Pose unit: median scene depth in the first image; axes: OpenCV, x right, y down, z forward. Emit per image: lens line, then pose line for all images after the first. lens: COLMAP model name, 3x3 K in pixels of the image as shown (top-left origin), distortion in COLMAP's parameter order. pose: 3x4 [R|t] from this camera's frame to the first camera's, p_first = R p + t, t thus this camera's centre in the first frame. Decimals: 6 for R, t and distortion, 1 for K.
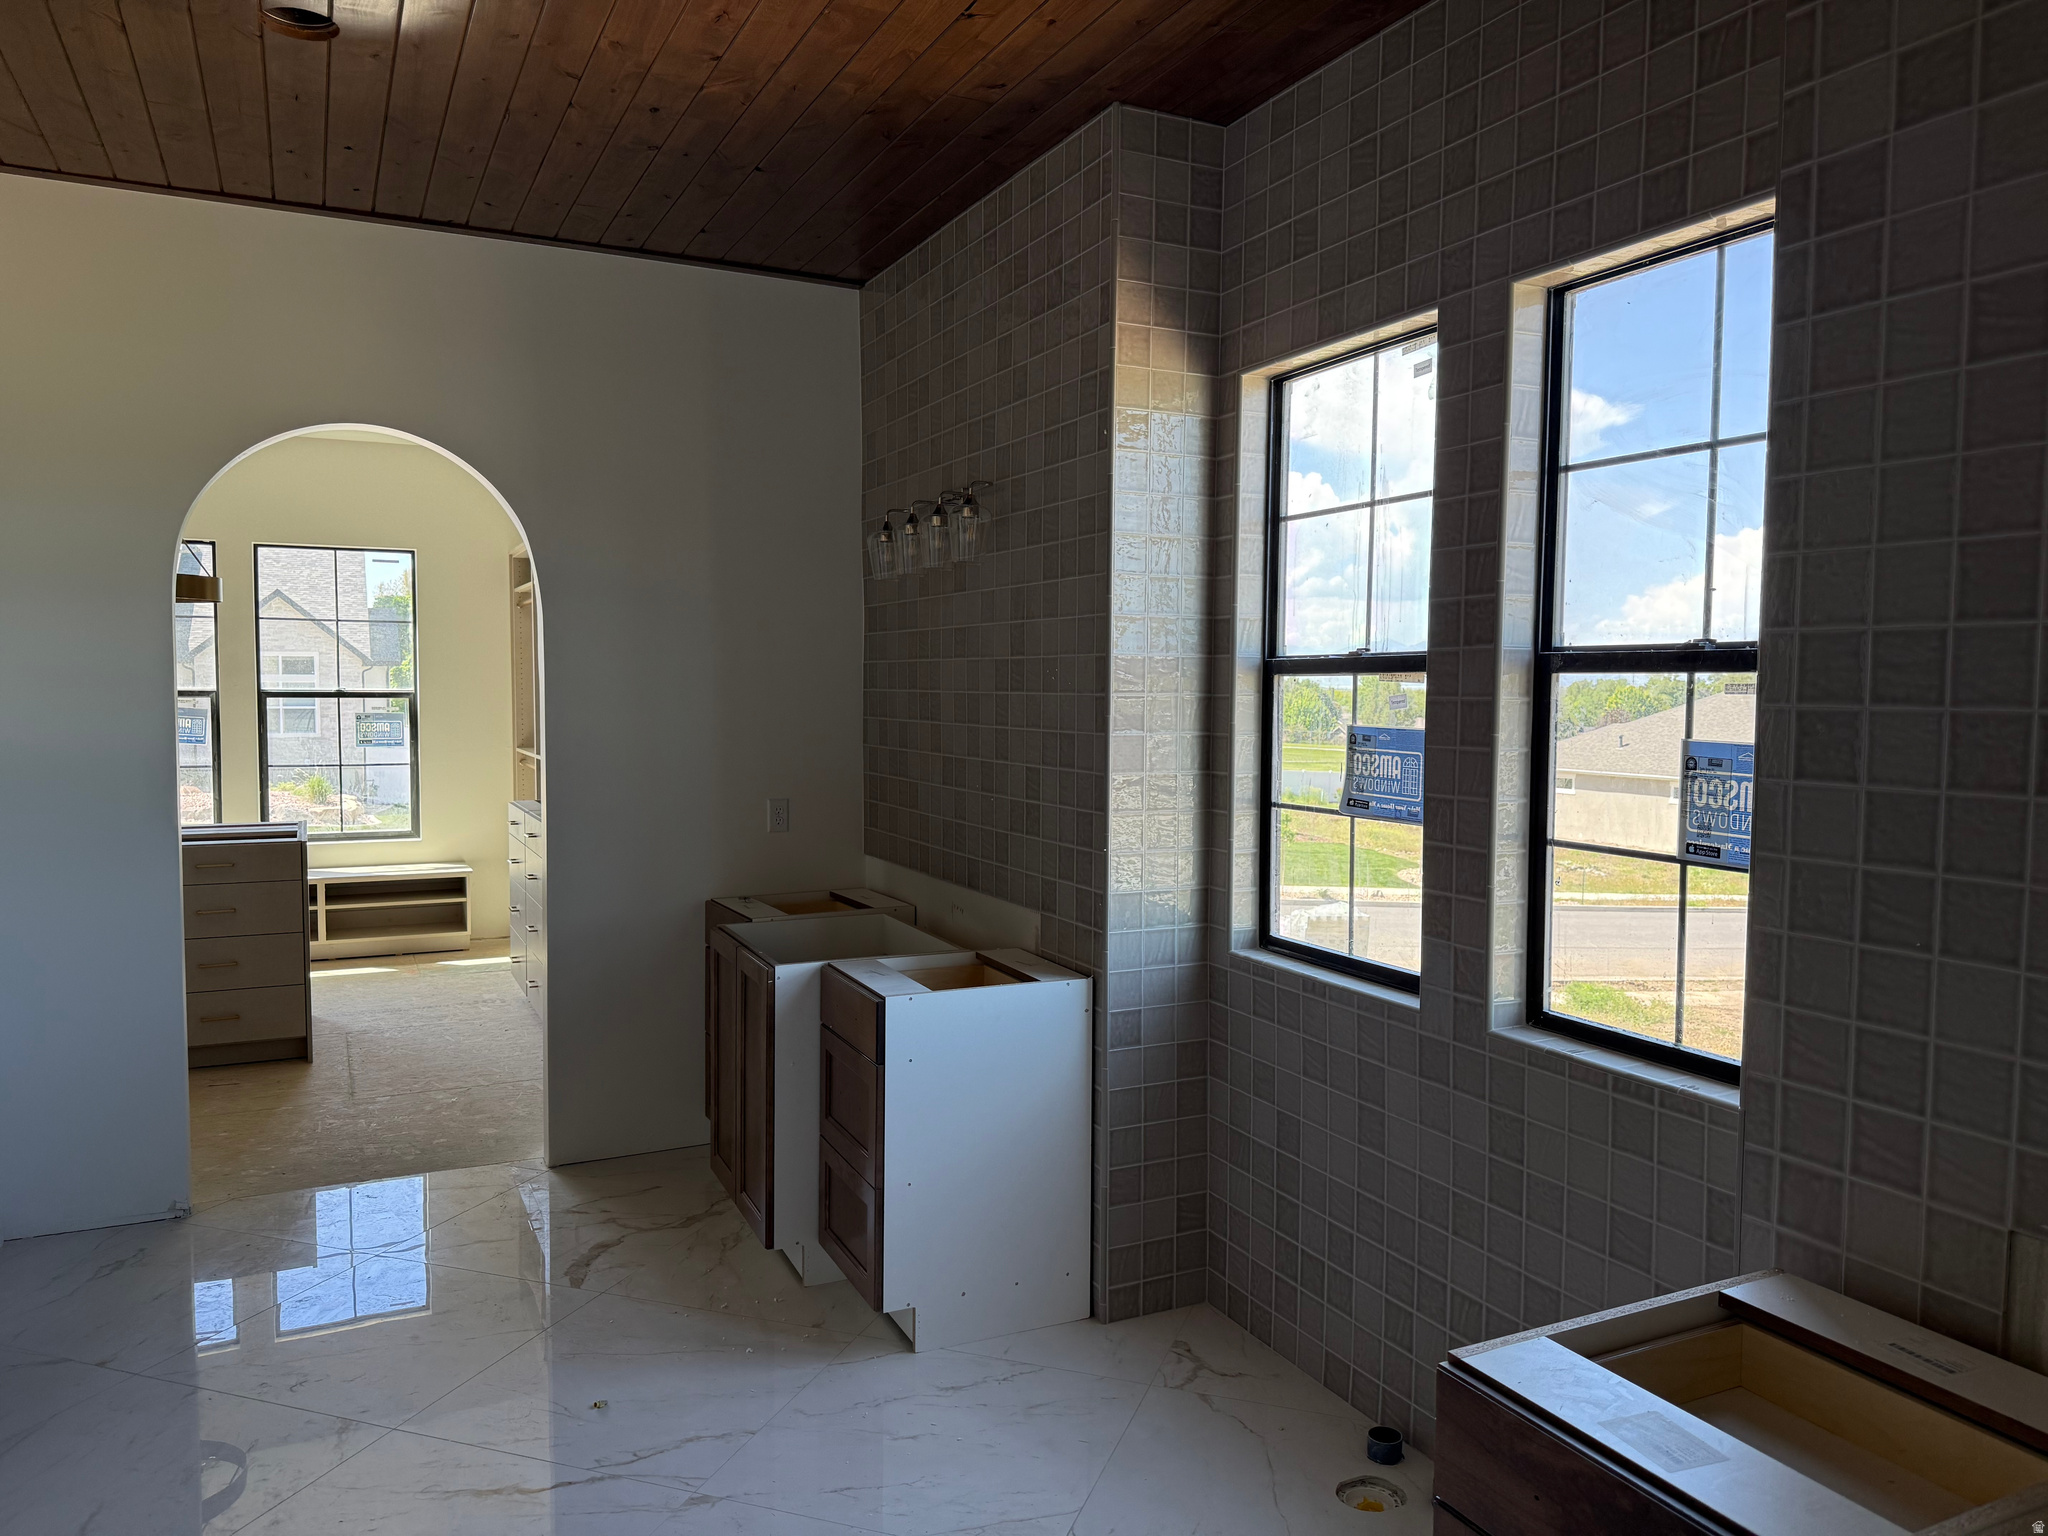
lens RADIAL K [[1422.6, 0, 1010.6], [0, 1422.6, 780.5], [0, 0, 1]] dist [0.121280, -0.179409]
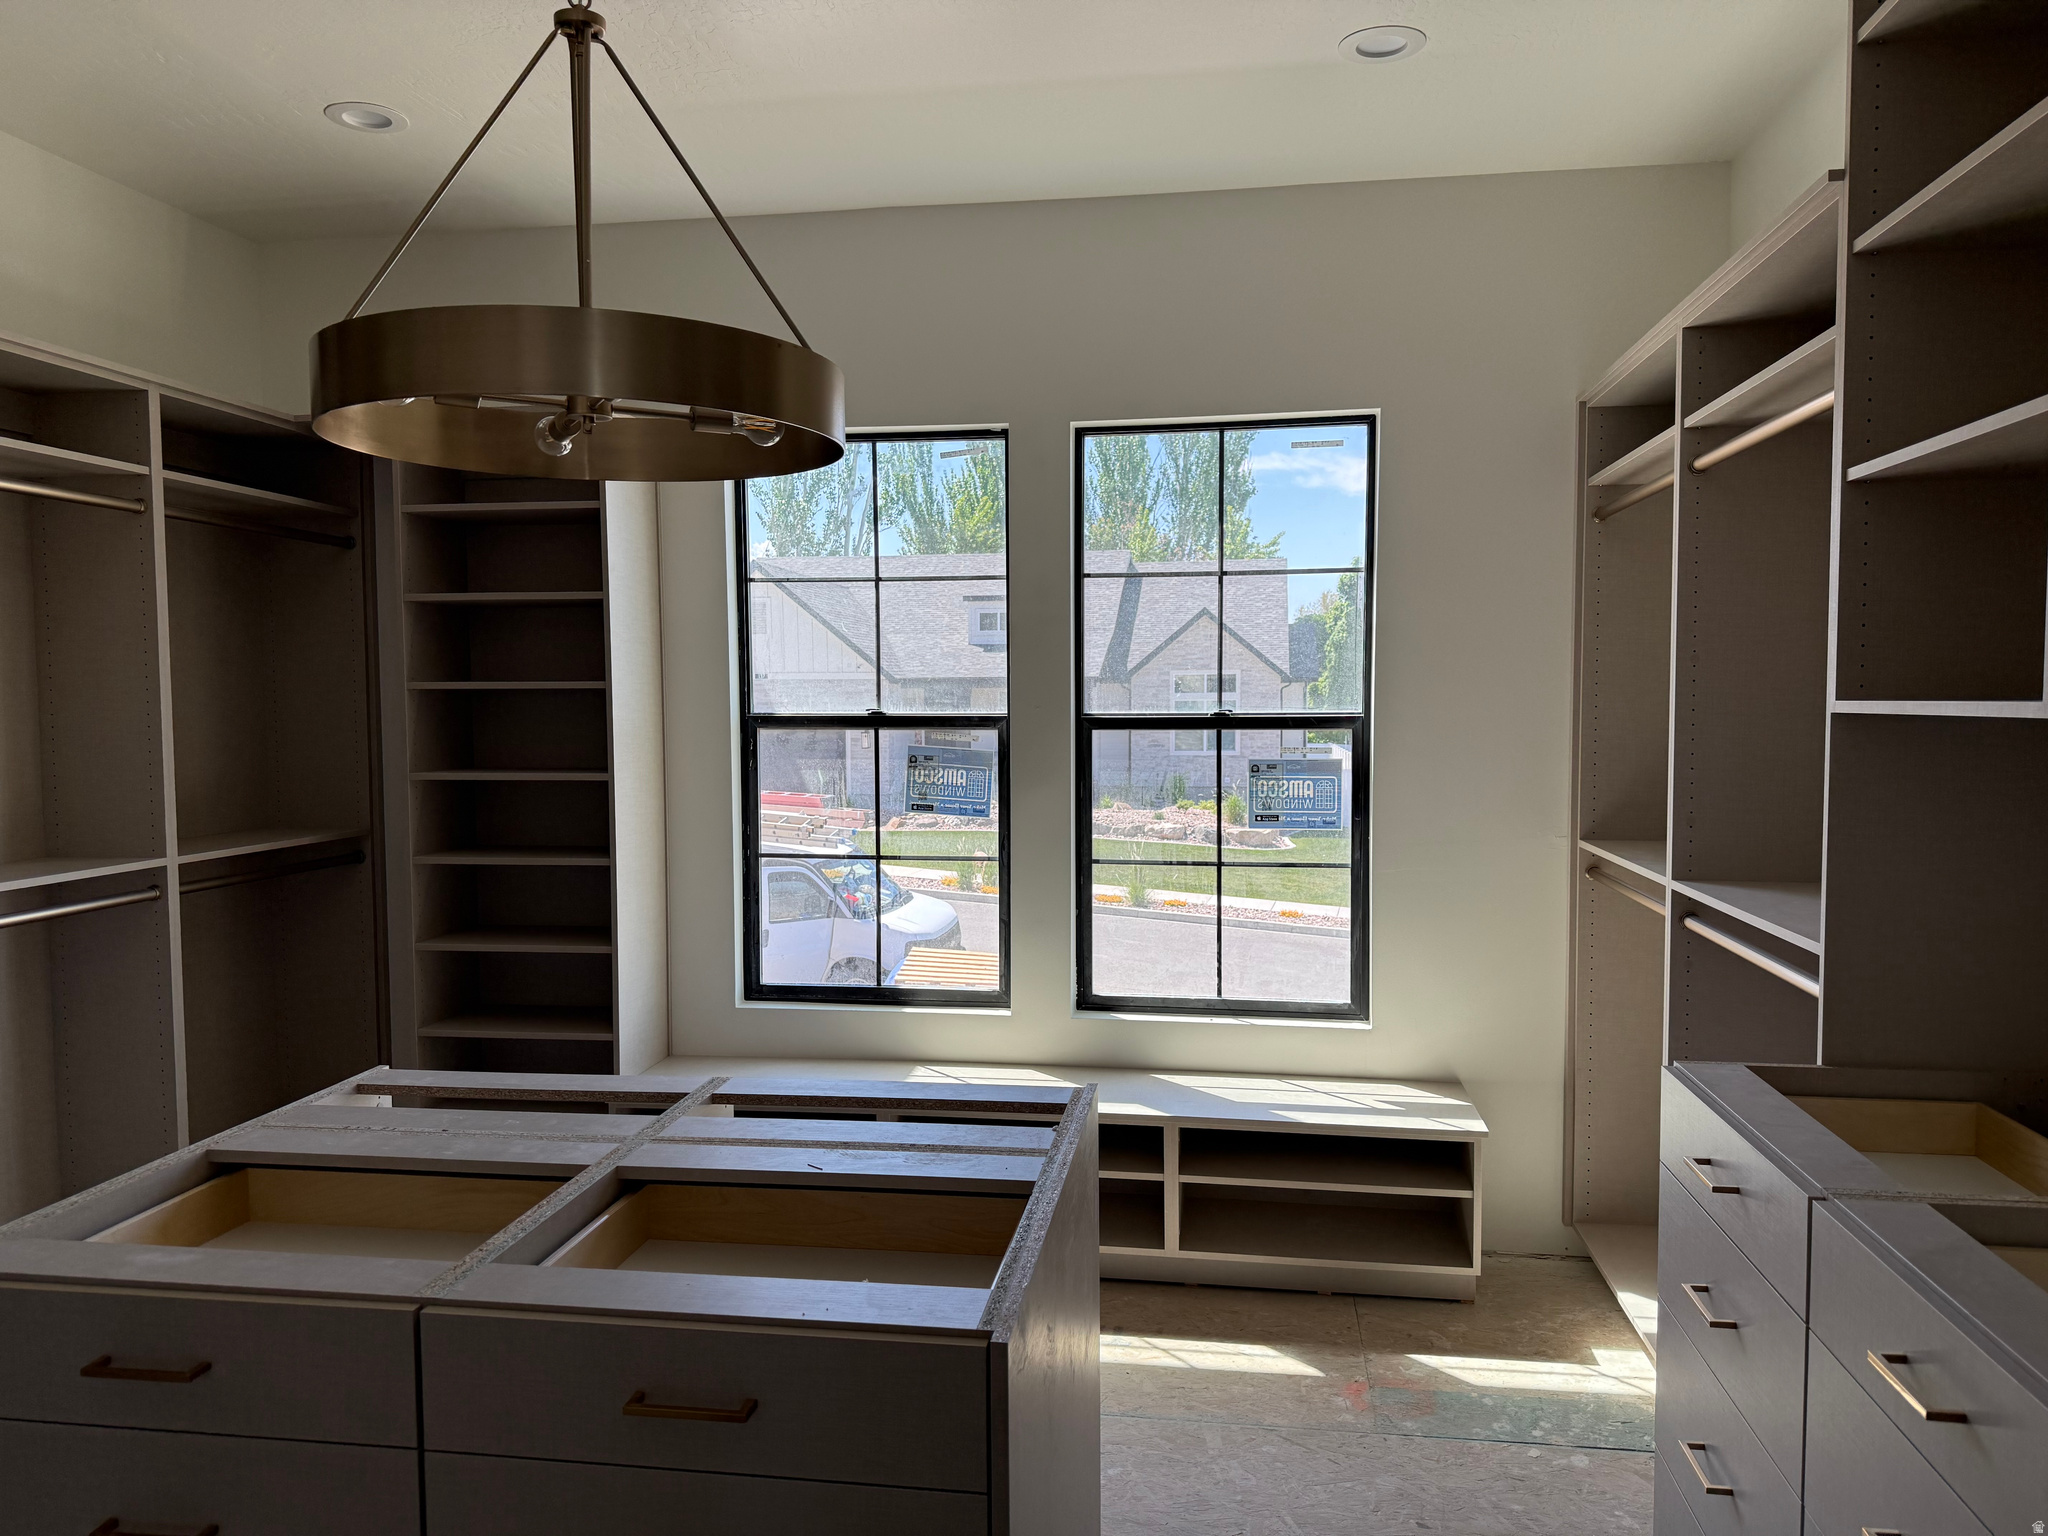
lens RADIAL K [[1422.6, 0, 1010.6], [0, 1422.6, 780.5], [0, 0, 1]] dist [0.121280, -0.179409]
pose [[0.820590, 0.017887, -0.571238, -0.244557], [-0.023310, 0.999726, -0.002182, -0.036759], [0.571042, 0.015107, 0.820782, 0.562046]]
